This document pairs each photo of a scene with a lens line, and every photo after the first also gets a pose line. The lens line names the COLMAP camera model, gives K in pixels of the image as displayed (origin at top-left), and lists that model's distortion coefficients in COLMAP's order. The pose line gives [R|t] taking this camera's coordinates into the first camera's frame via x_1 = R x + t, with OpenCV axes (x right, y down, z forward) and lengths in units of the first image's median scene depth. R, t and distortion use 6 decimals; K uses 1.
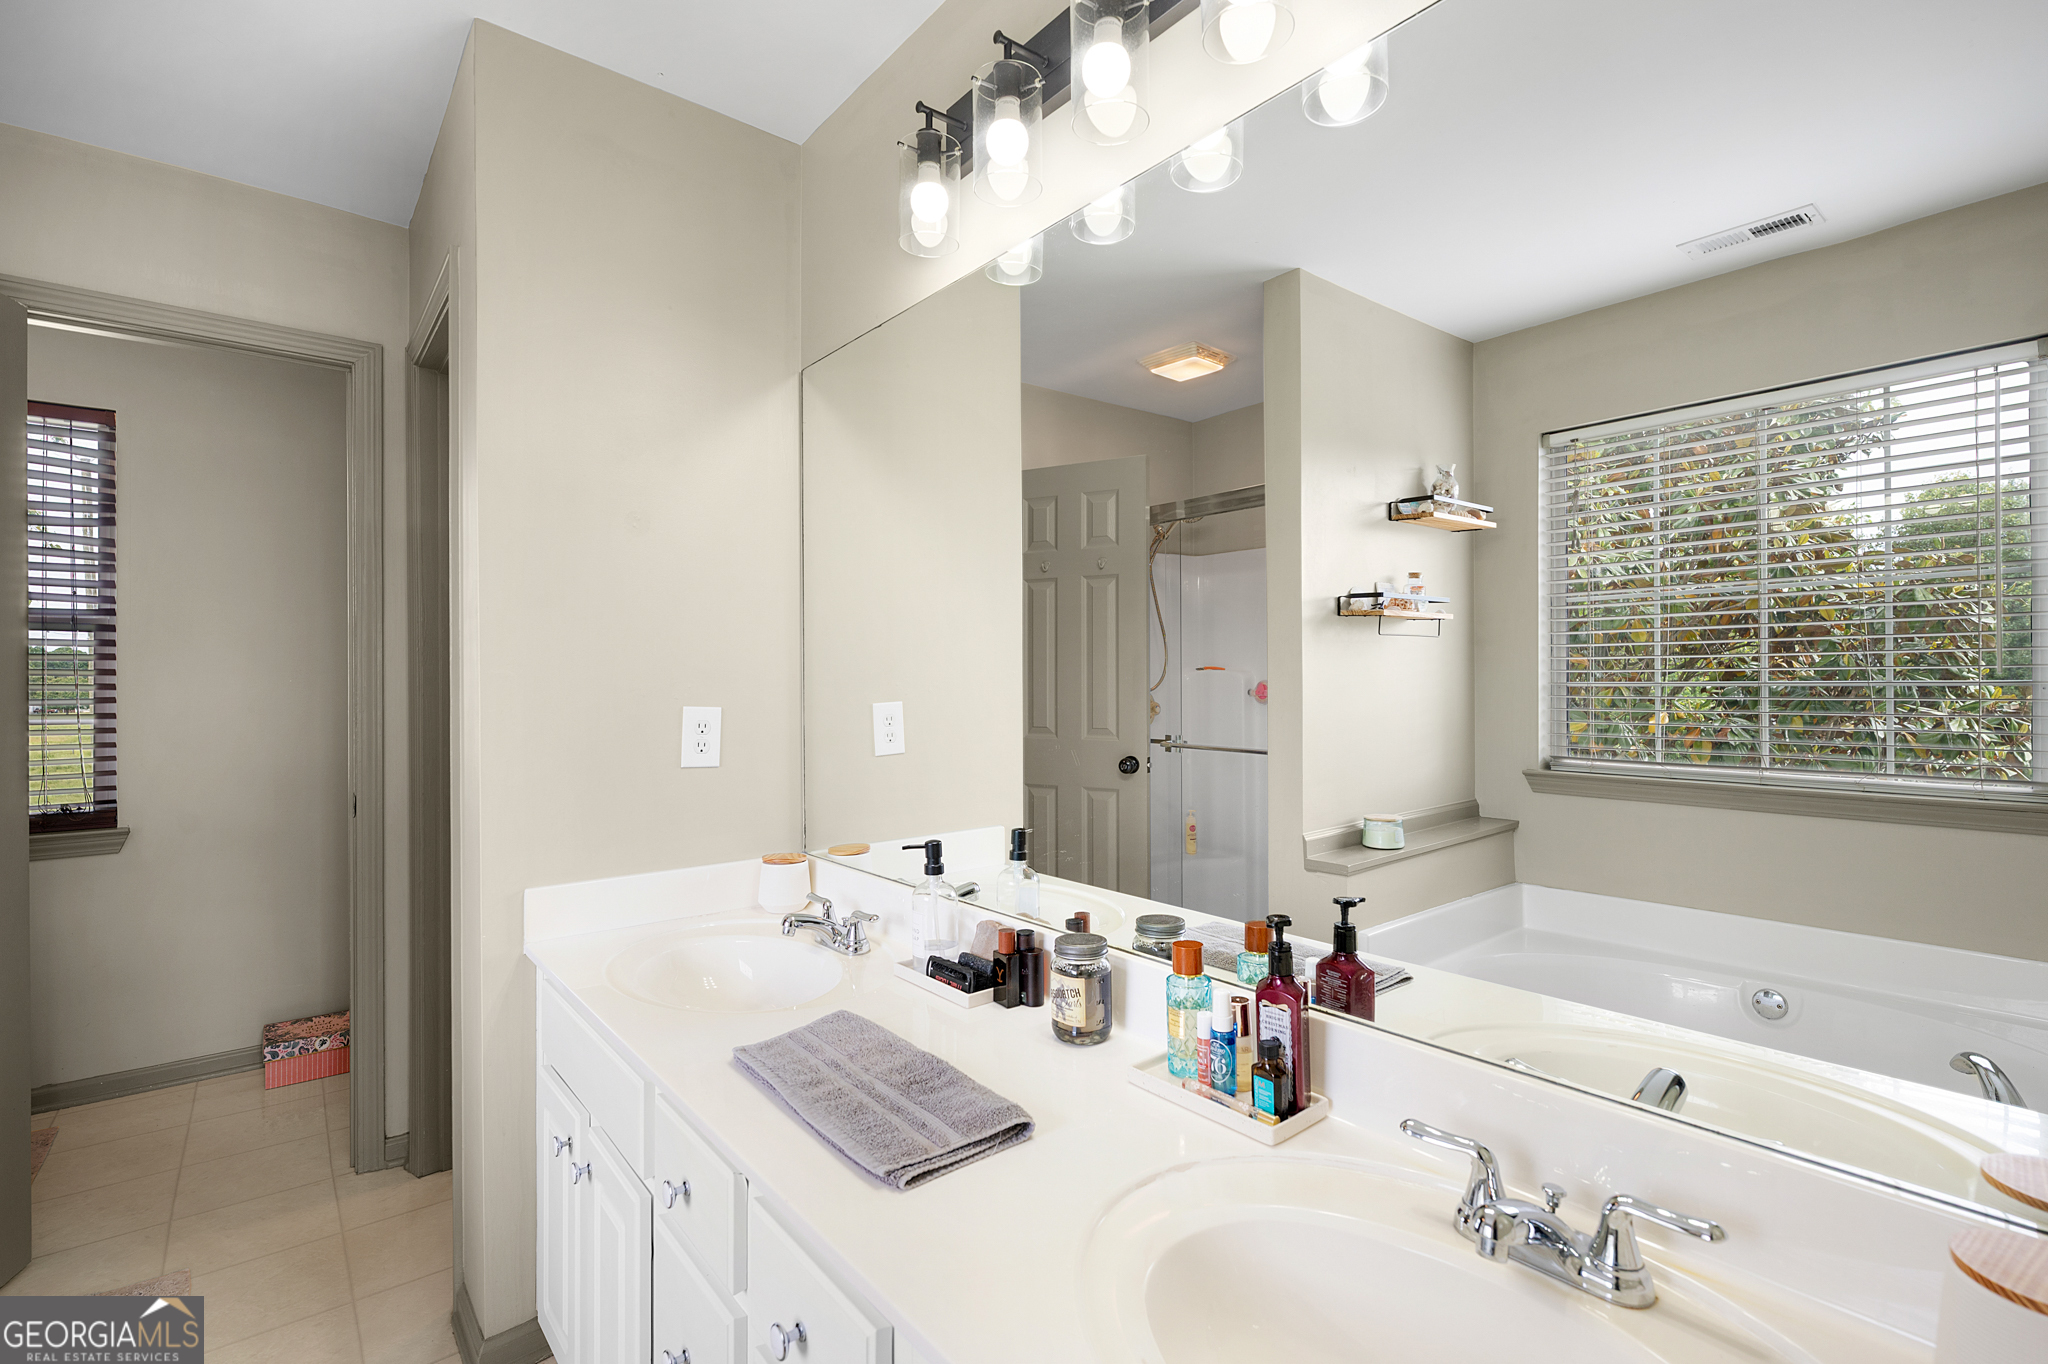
lens RADIAL K [[932.8, 0, 1023.5], [0, 932.8, 678.6], [0, 0, 1]] dist [-0.001873, 0.000718]
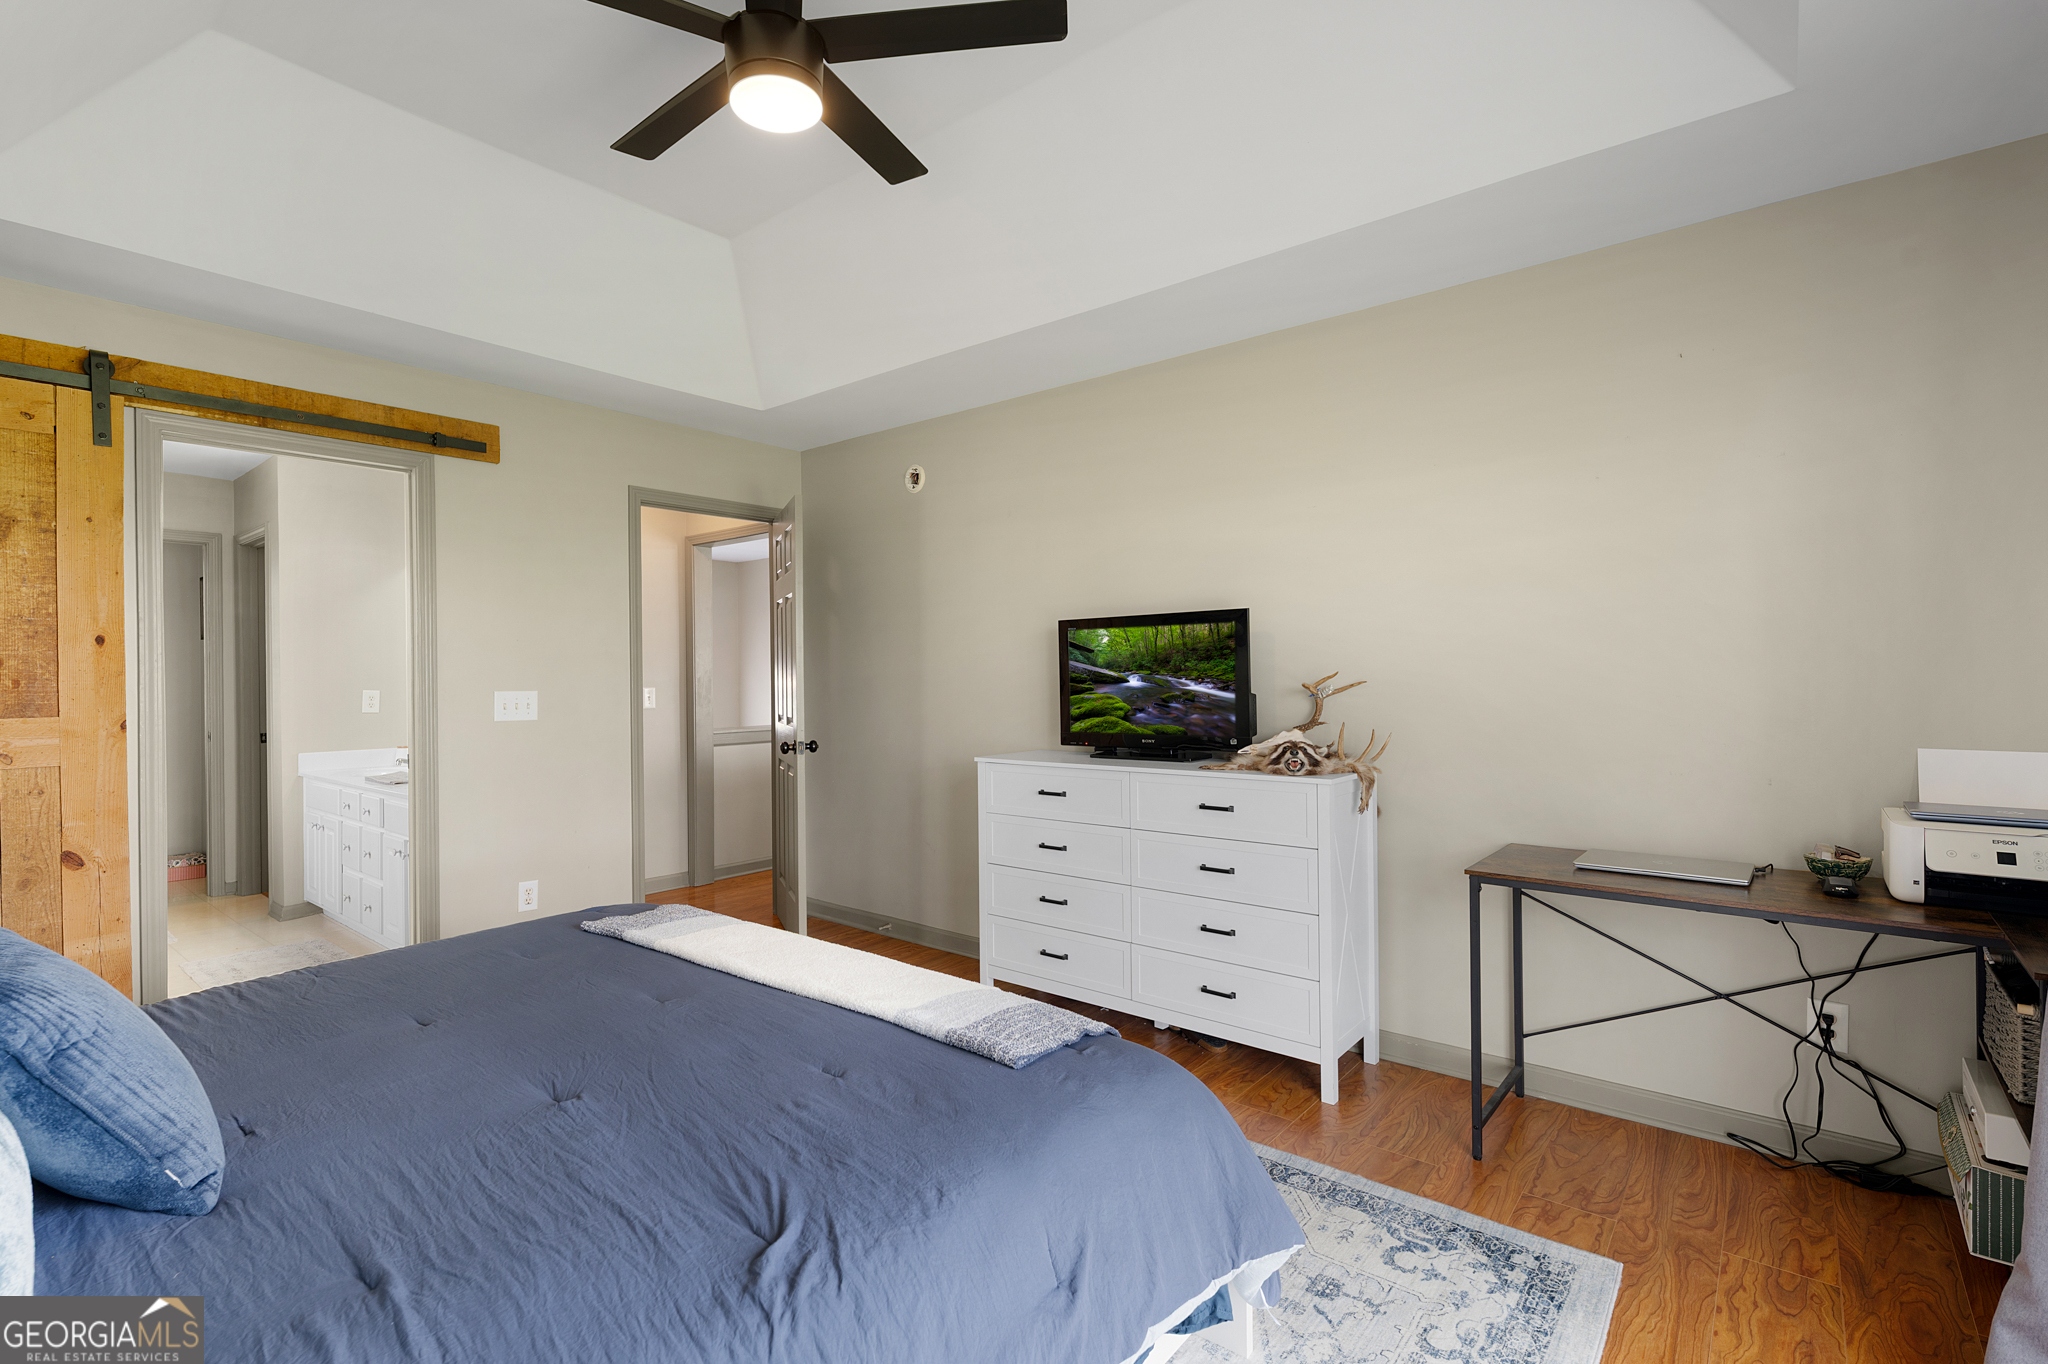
lens RADIAL K [[932.8, 0, 1023.0], [0, 932.8, 678.7], [0, 0, 1]] dist [-0.001873, 0.000718]
pose [[0.983409, -0.012576, 0.180968, 0.857155], [0.011905, 0.999918, 0.004797, 0.005294], [-0.181014, -0.002563, 0.983477, -1.667955]]
